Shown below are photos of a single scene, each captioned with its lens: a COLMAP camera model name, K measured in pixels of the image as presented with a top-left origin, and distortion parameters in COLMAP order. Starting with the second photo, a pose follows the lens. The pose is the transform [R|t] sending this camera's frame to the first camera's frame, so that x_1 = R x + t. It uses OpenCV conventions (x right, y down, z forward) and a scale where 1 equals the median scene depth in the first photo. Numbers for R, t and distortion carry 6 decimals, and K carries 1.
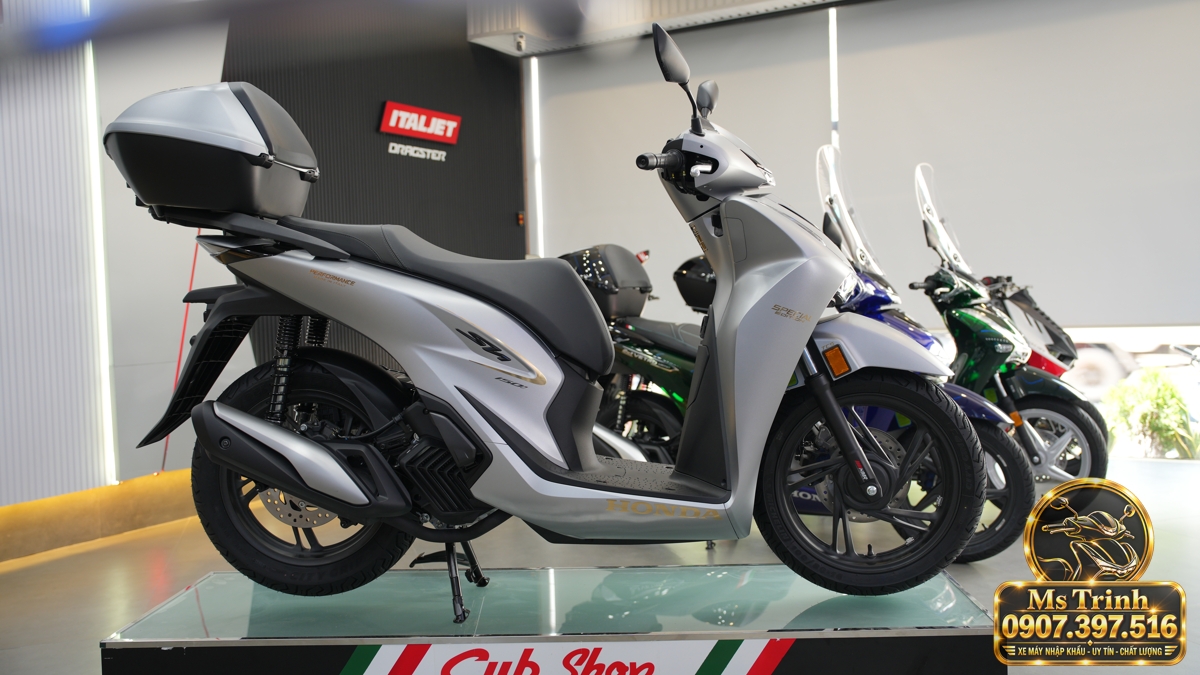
lens RADIAL K [[1117.8, 0, 600.0], [0, 1117.8, 337.5], [0, 0, 1]] dist [-0.010974, -0.000513]
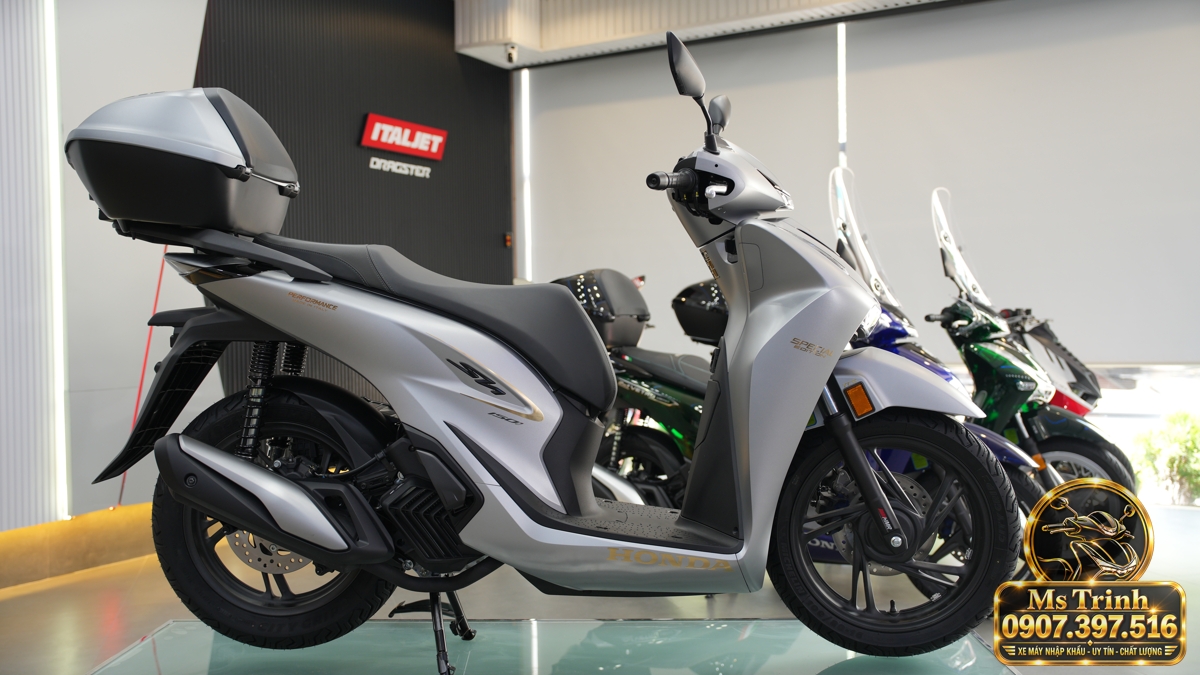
lens RADIAL K [[1173.1, 0, 594.0], [0, 1173.1, 331.7], [0, 0, 1]] dist [0.008566, 0.014975]
pose [[0.999859, 0.014683, 0.008182, -0.014766], [-0.014442, 0.999481, -0.028798, -0.003821], [-0.008600, 0.028676, 0.999552, 0.031375]]
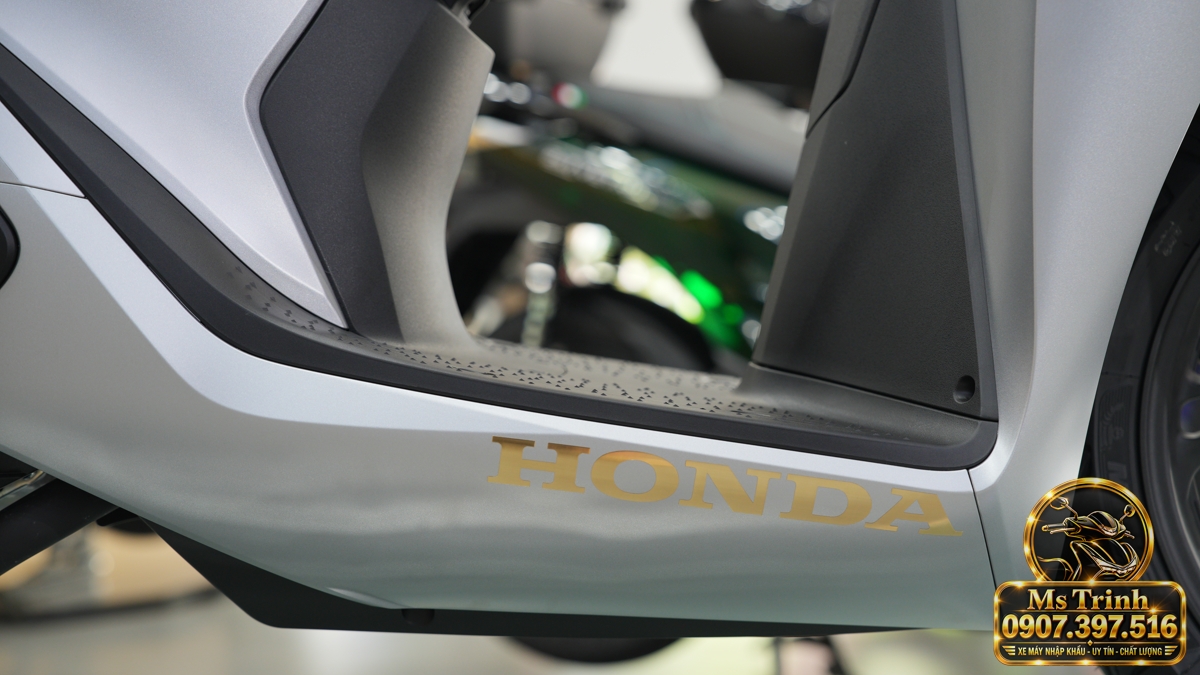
lens RADIAL K [[2295.1, 0, 605.4], [0, 2295.1, 329.9], [0, 0, 1]] dist [0.308535, 0.000100]
pose [[0.998064, 0.033999, 0.052082, 0.003201], [-0.033902, 0.999421, -0.002742, 0.113597], [-0.052145, 0.000971, 0.998639, 0.460346]]
